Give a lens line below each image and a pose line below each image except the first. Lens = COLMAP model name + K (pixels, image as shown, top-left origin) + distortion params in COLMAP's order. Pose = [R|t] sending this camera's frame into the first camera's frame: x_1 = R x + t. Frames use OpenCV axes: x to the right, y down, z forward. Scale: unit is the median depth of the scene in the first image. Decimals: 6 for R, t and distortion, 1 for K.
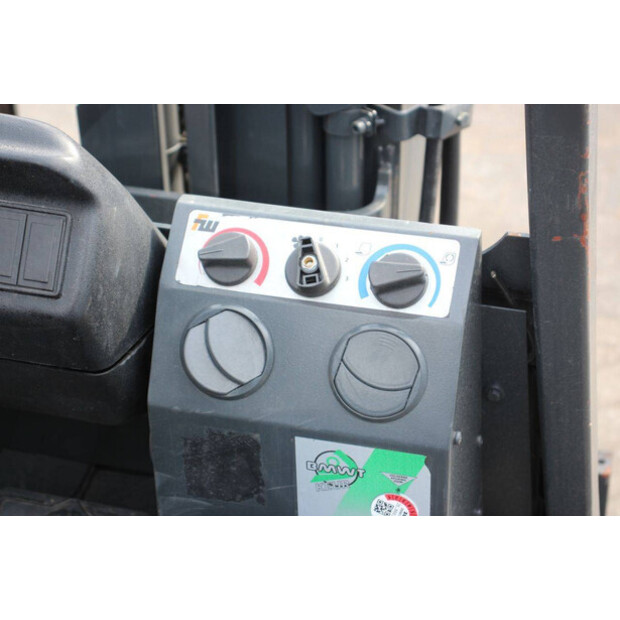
lens RADIAL K [[1468.9, 0, 308.5], [0, 1468.9, 312.9], [0, 0, 1]] dist [0.412281, 0.000000]
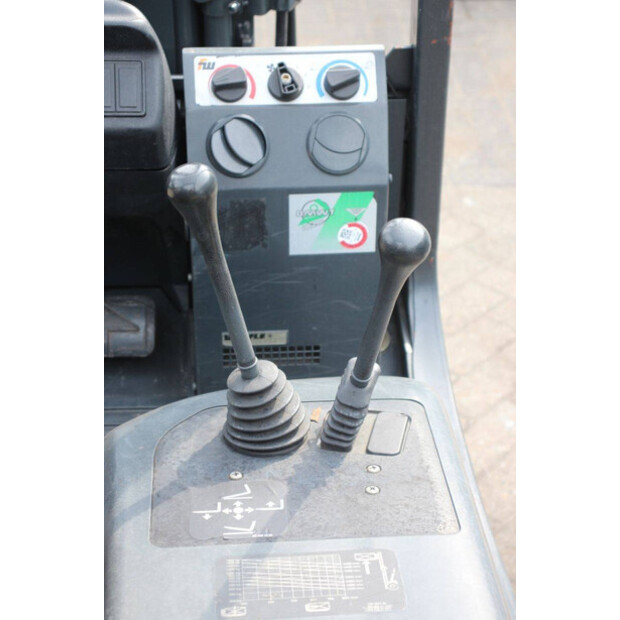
lens RADIAL K [[1468.9, 0, 311.3], [0, 1468.9, 309.1], [0, 0, 1]] dist [0.412281, 0.000000]
pose [[0.943872, -0.165549, 0.285830, -0.453041], [0.160457, 0.986178, 0.041318, 0.142906], [-0.288720, 0.006864, 0.957389, -0.494987]]
